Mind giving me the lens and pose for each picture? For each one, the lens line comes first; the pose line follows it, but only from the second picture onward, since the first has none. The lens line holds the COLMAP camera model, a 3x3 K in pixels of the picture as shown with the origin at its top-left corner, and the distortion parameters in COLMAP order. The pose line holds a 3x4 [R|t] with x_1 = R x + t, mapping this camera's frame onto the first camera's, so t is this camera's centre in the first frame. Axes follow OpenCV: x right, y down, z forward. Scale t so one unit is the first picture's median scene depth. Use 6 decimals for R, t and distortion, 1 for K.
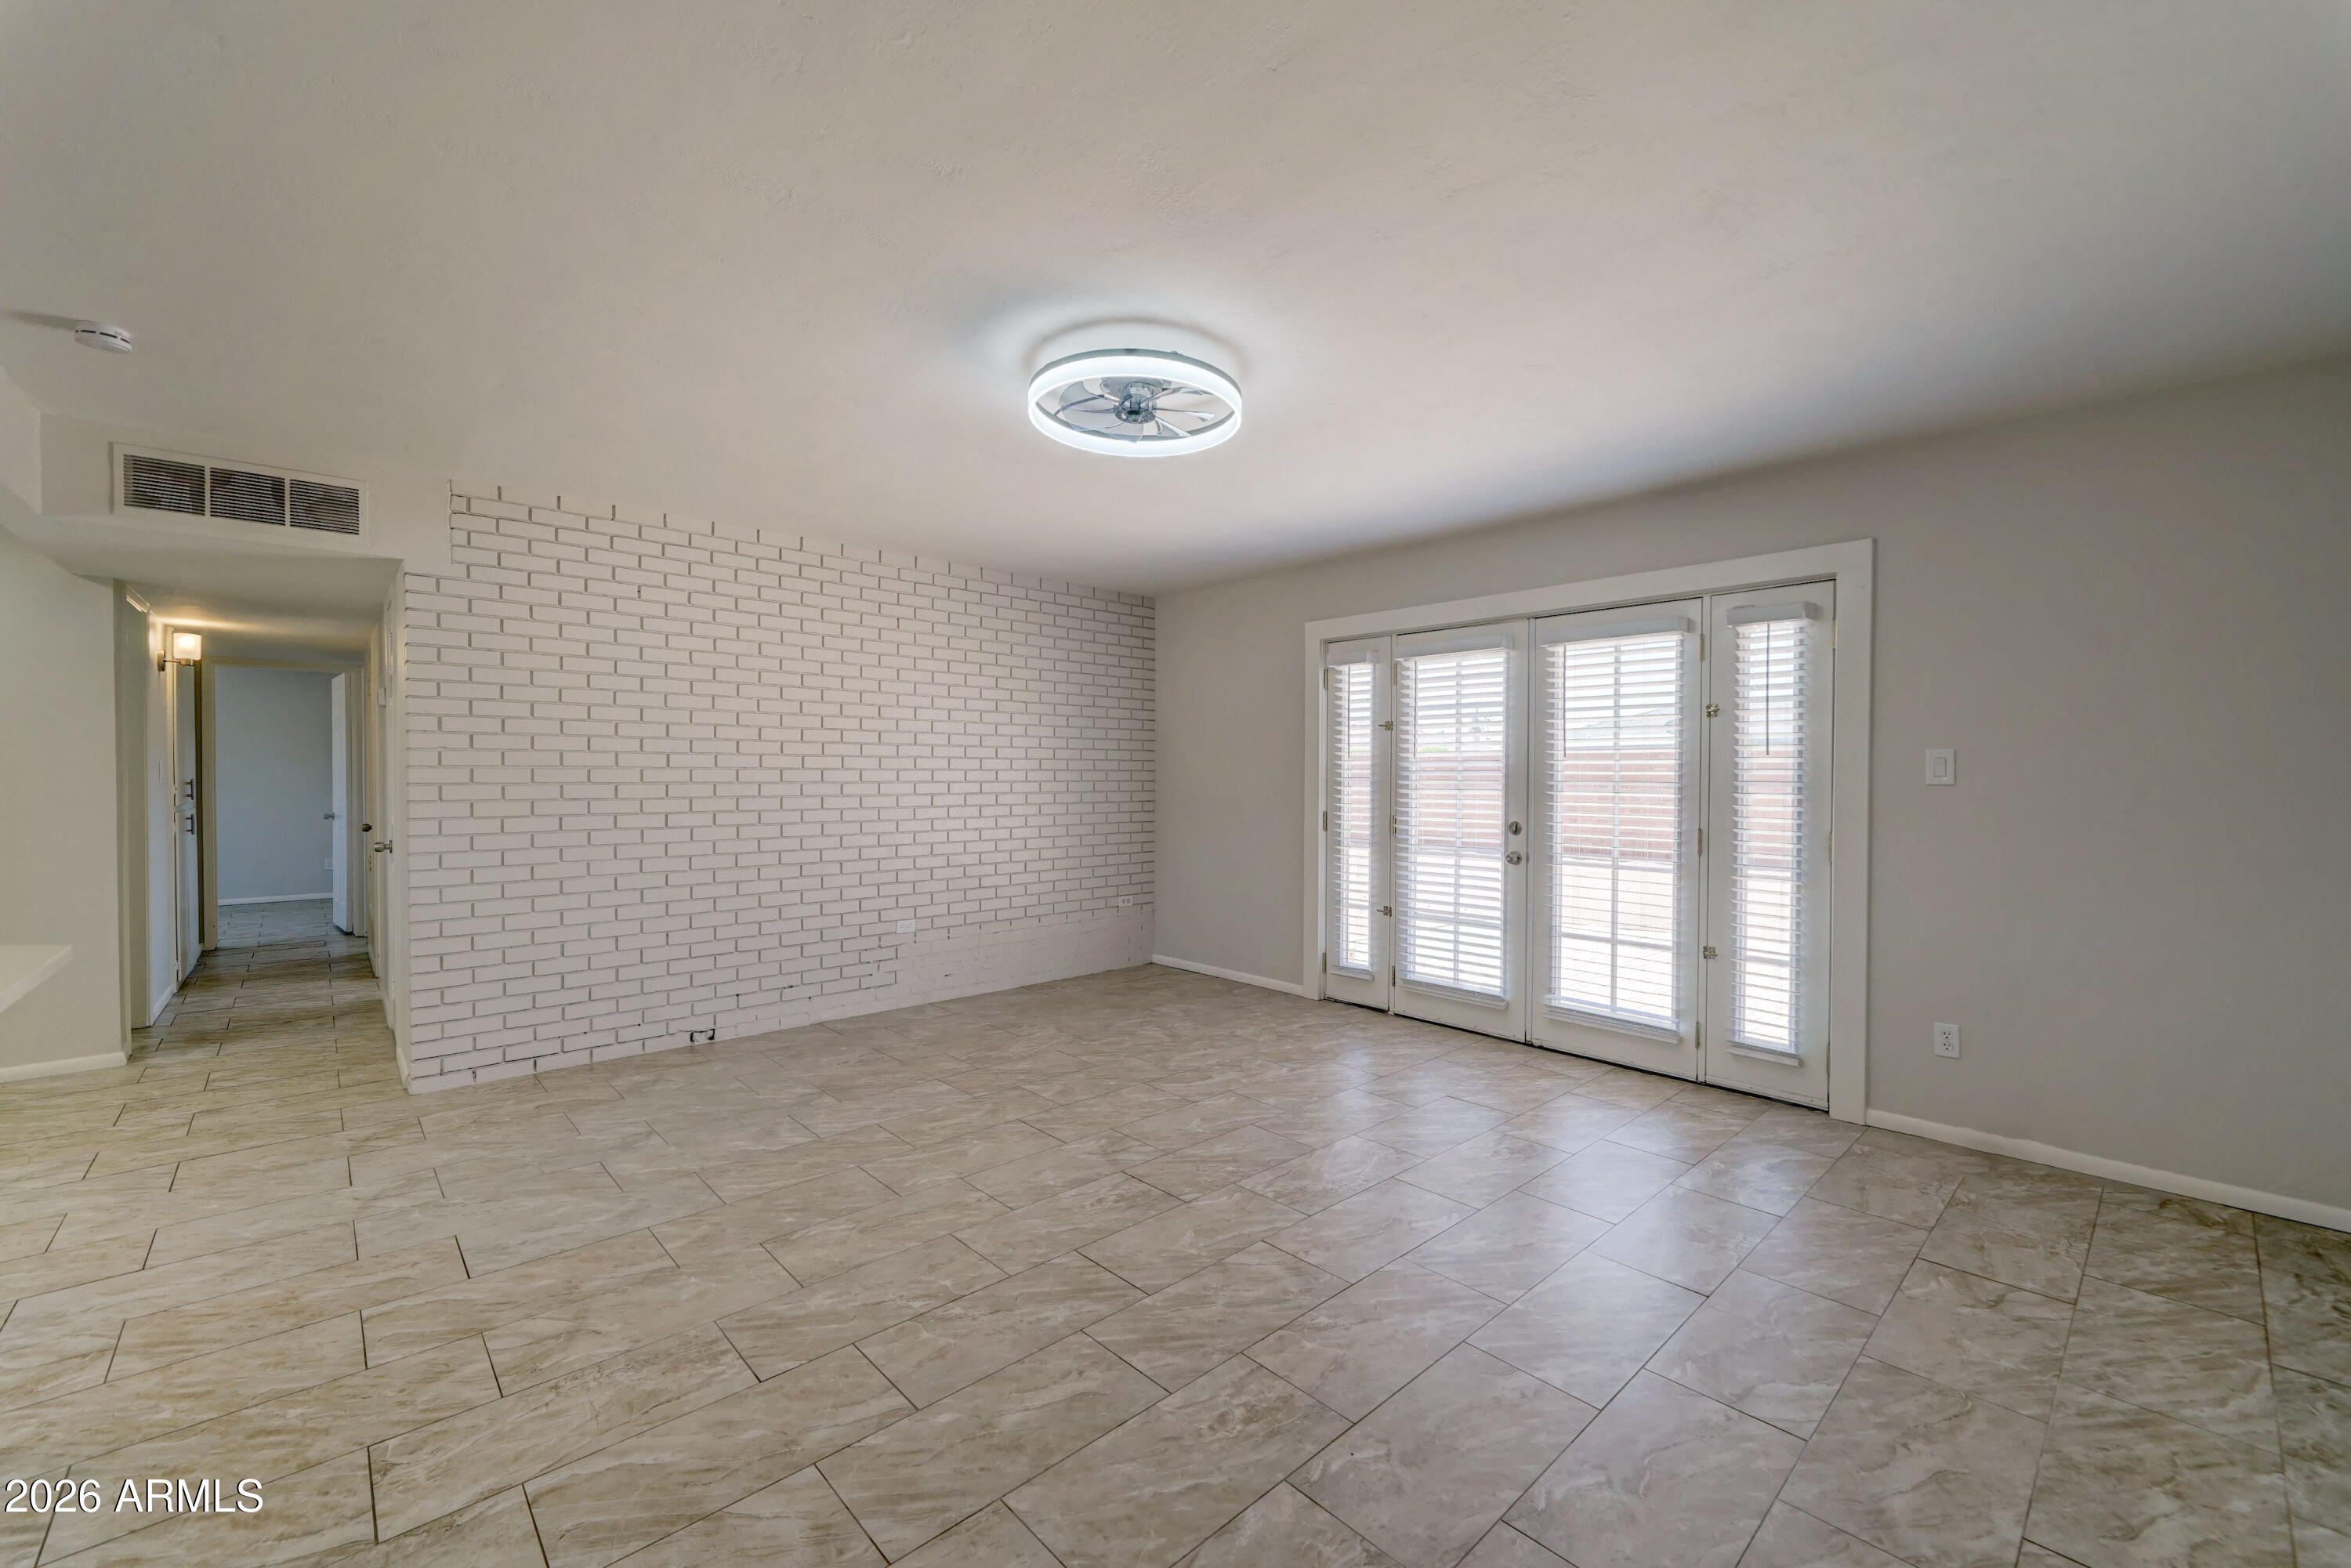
lens RADIAL K [[951.6, 0, 1174.7], [0, 951.6, 779.4], [0, 0, 1]] dist [0.002026, 0.000140]
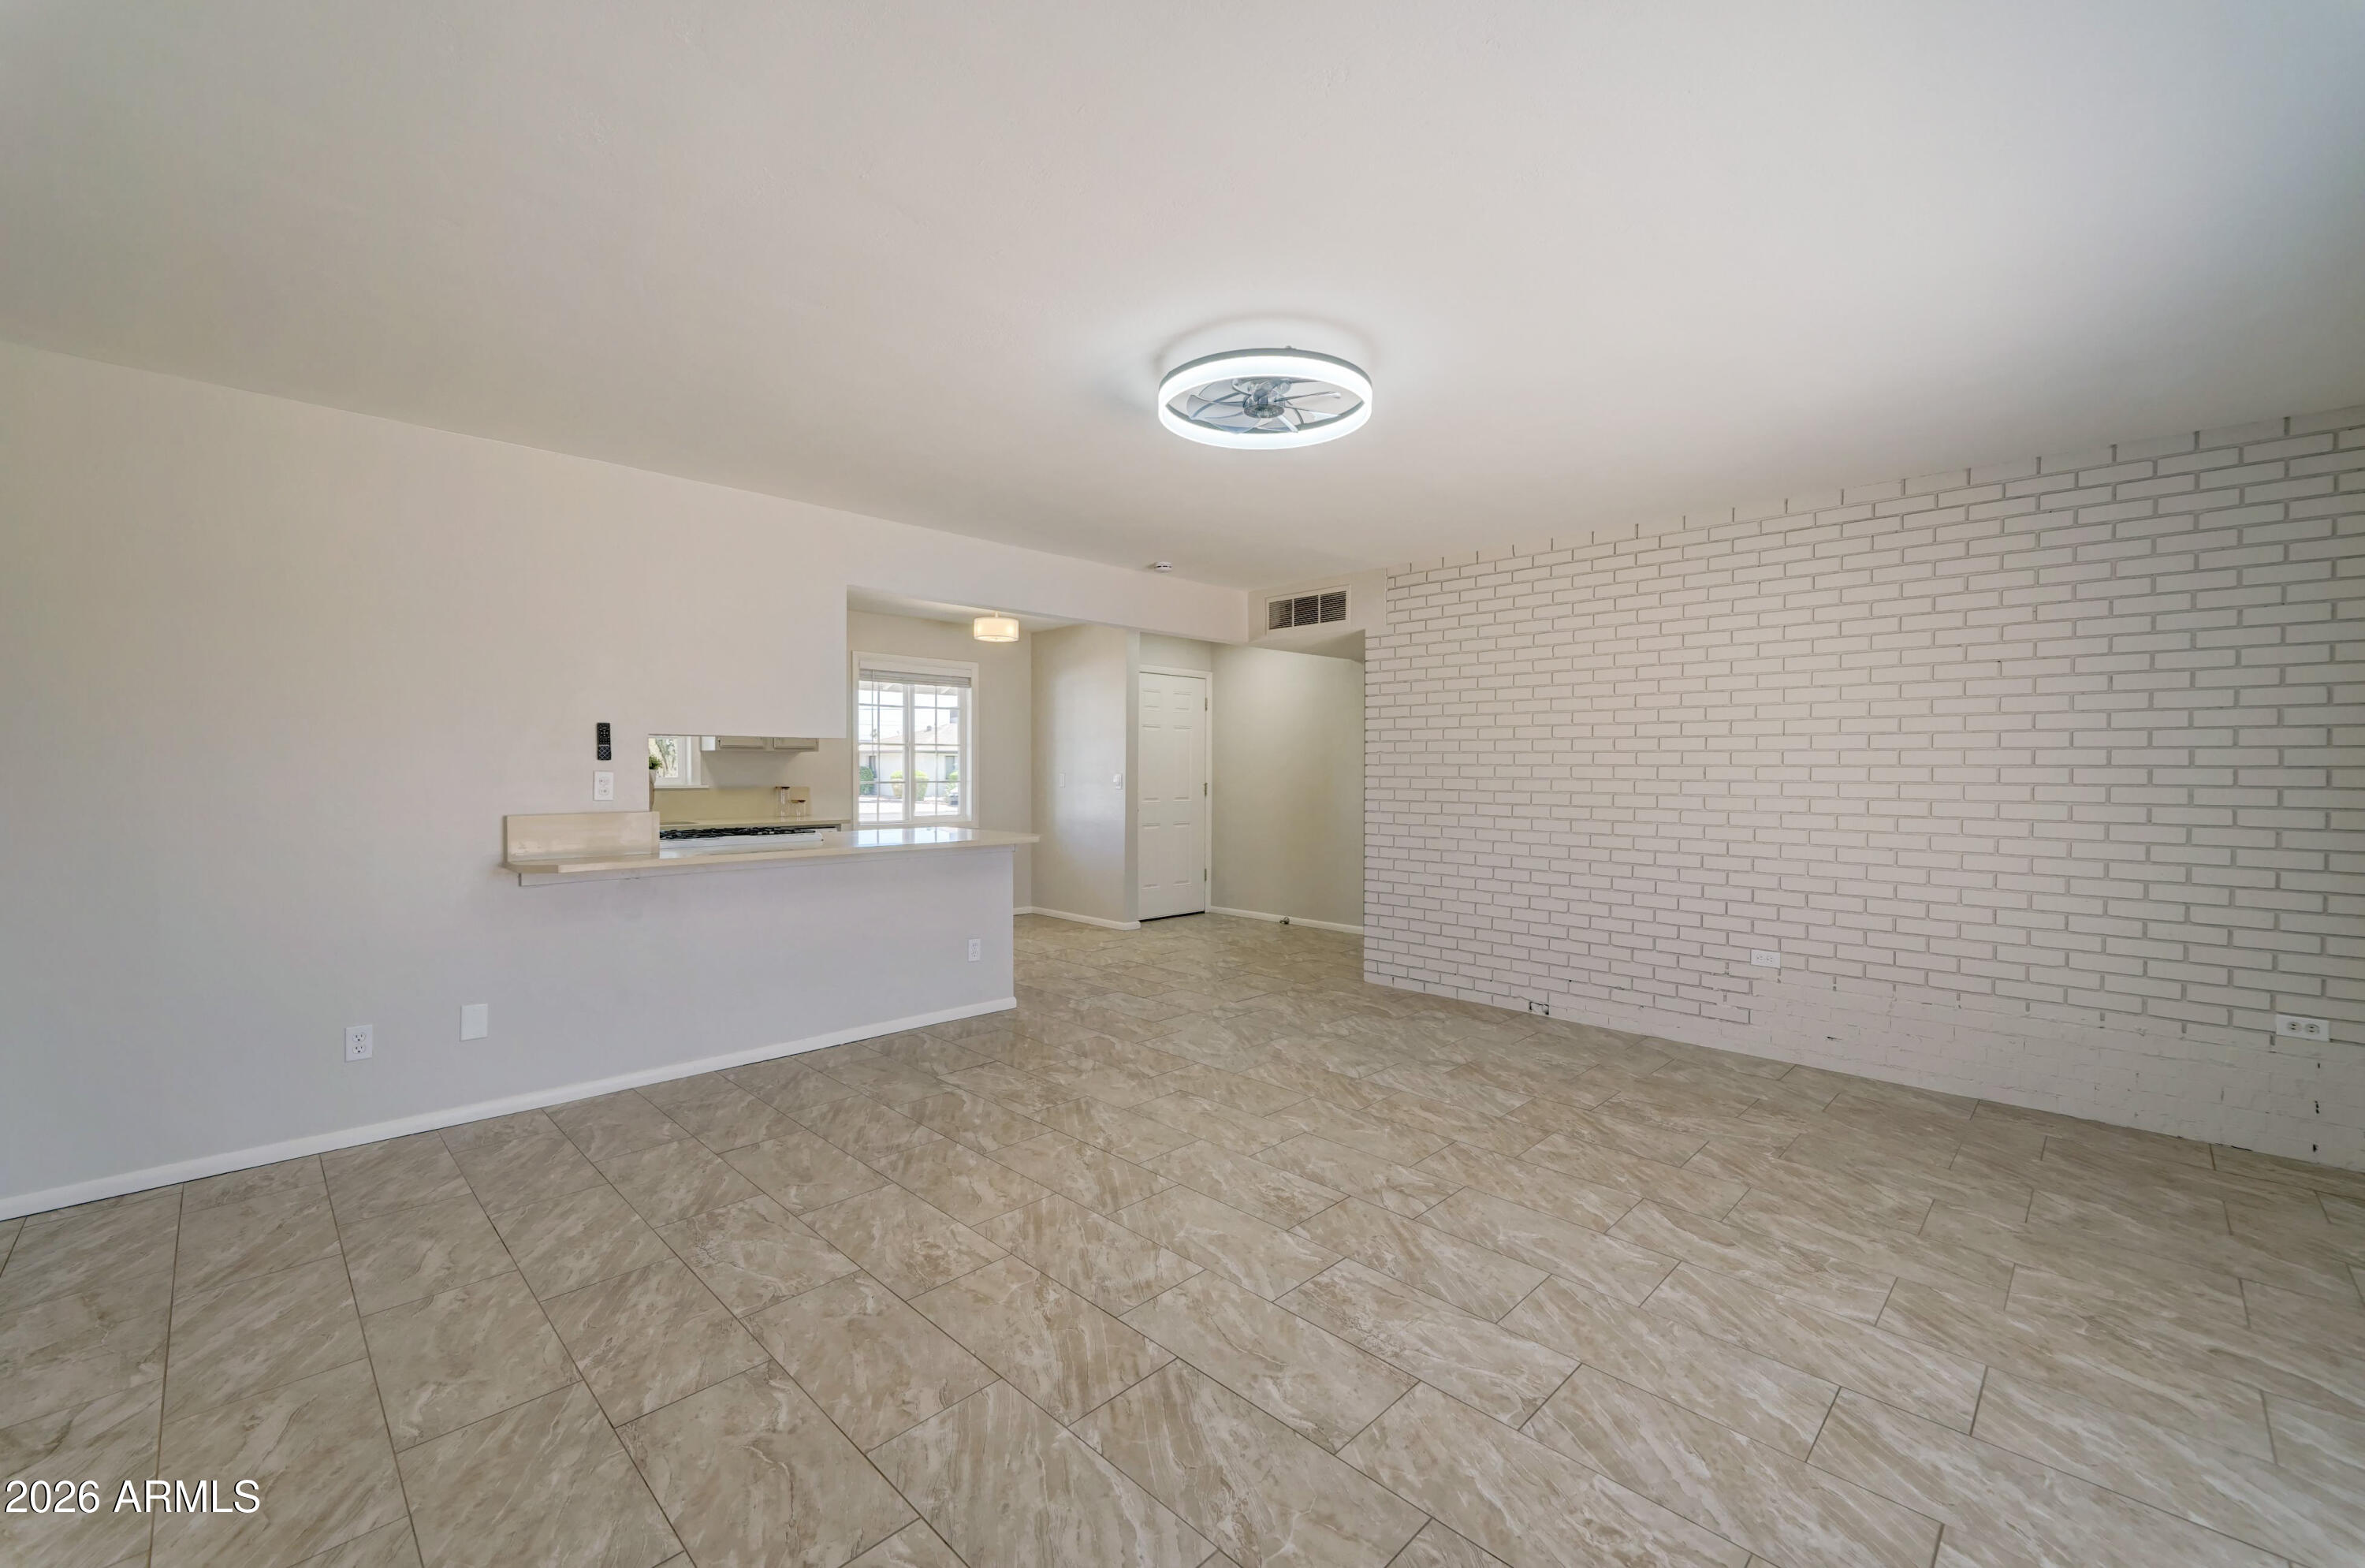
lens RADIAL K [[951.0, 0, 1184.8], [0, 951.0, 795.3], [0, 0, 1]] dist [0.003562, 0.000440]
pose [[0.046972, 0.027561, -0.998516, 0.734439], [-0.008836, 0.999592, 0.027175, -0.005188], [0.998857, 0.007547, 0.047197, 0.675388]]
